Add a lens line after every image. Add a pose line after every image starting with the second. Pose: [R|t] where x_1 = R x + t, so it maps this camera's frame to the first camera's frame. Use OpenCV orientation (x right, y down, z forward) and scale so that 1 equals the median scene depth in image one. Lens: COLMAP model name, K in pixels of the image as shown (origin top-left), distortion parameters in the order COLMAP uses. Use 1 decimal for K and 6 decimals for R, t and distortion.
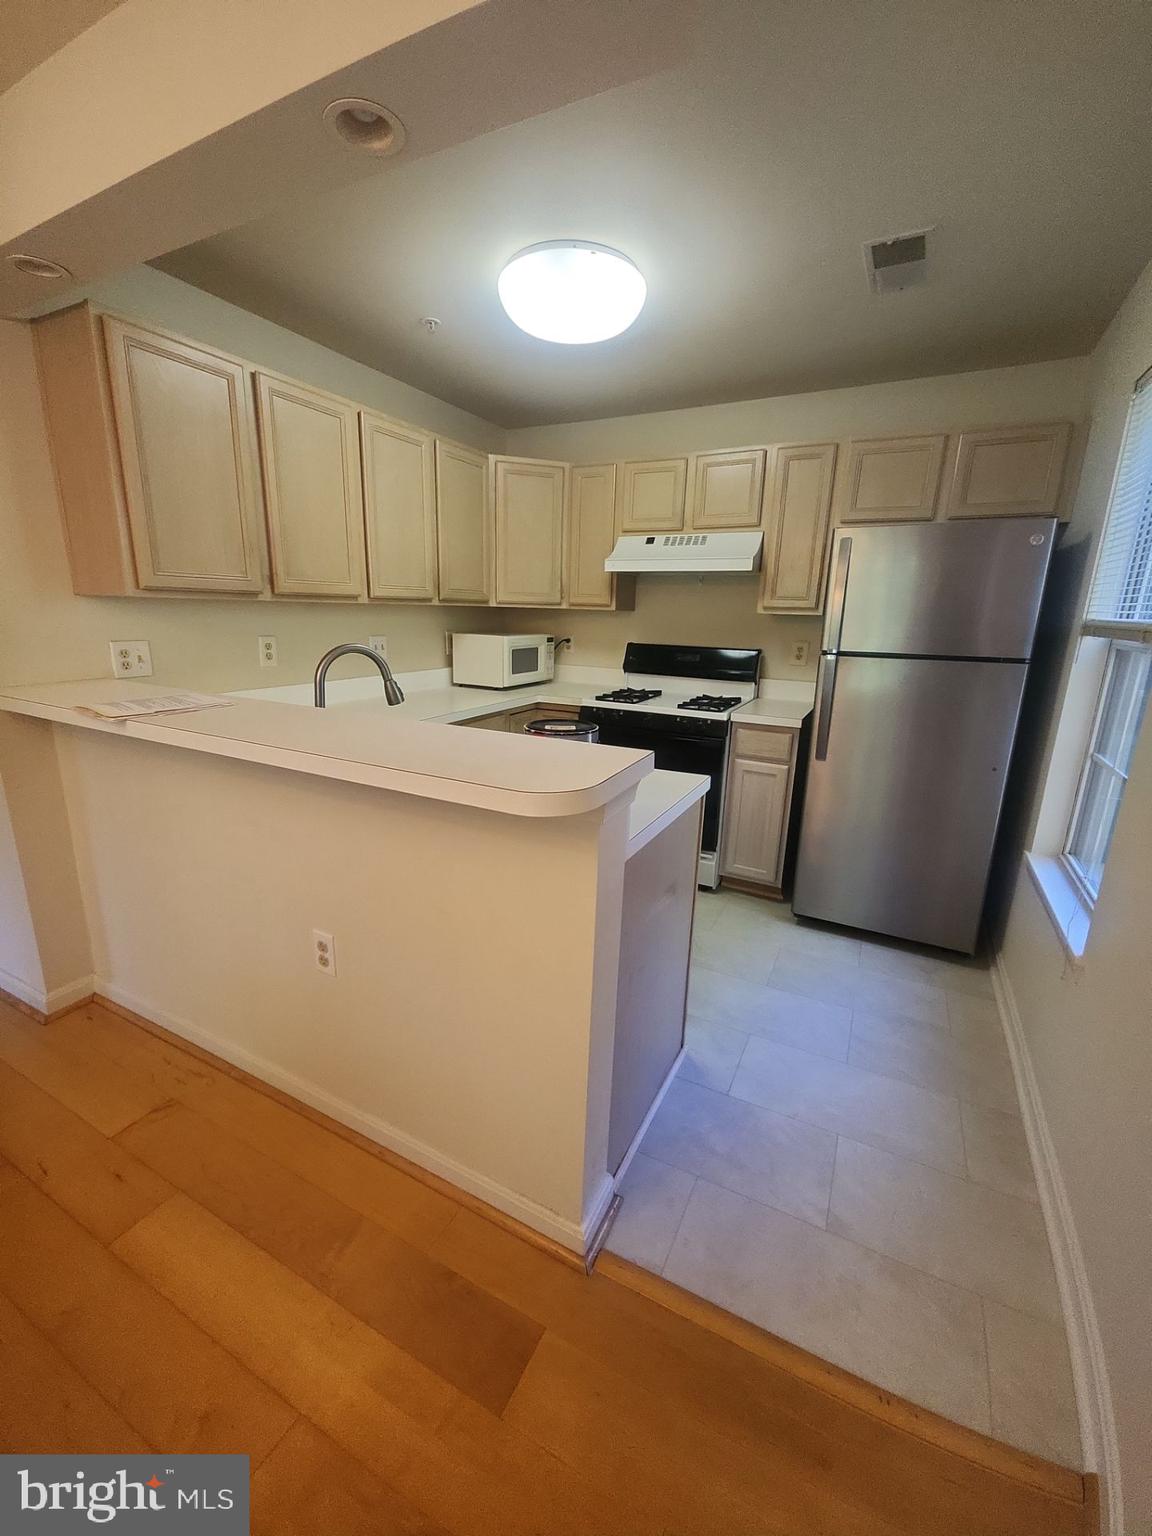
lens RADIAL K [[622.9, 0, 574.2], [0, 622.9, 771.7], [0, 0, 1]] dist [0.000892, -0.007211]
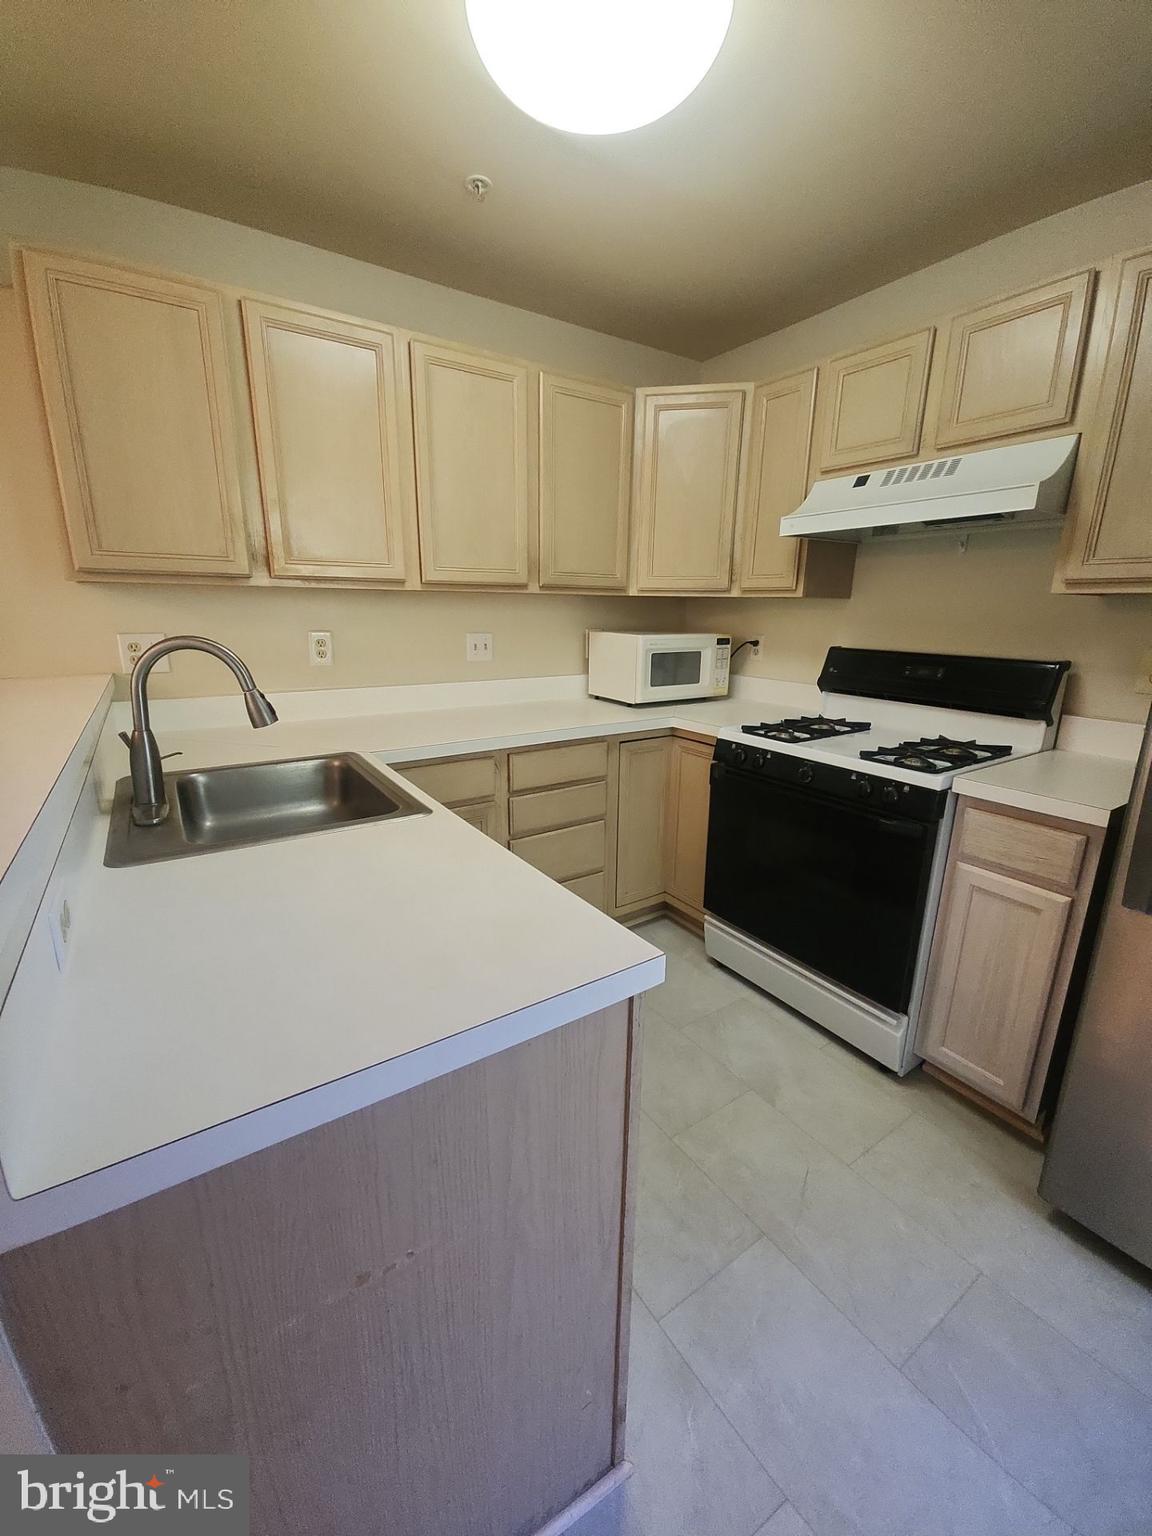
lens RADIAL K [[622.9, 0, 574.2], [0, 622.9, 771.7], [0, 0, 1]] dist [0.000892, -0.007211]
pose [[0.874665, 0.108389, -0.472455, 0.198299], [-0.112606, 0.993449, 0.019445, -0.065970], [0.471468, 0.036193, 0.881140, 0.338191]]
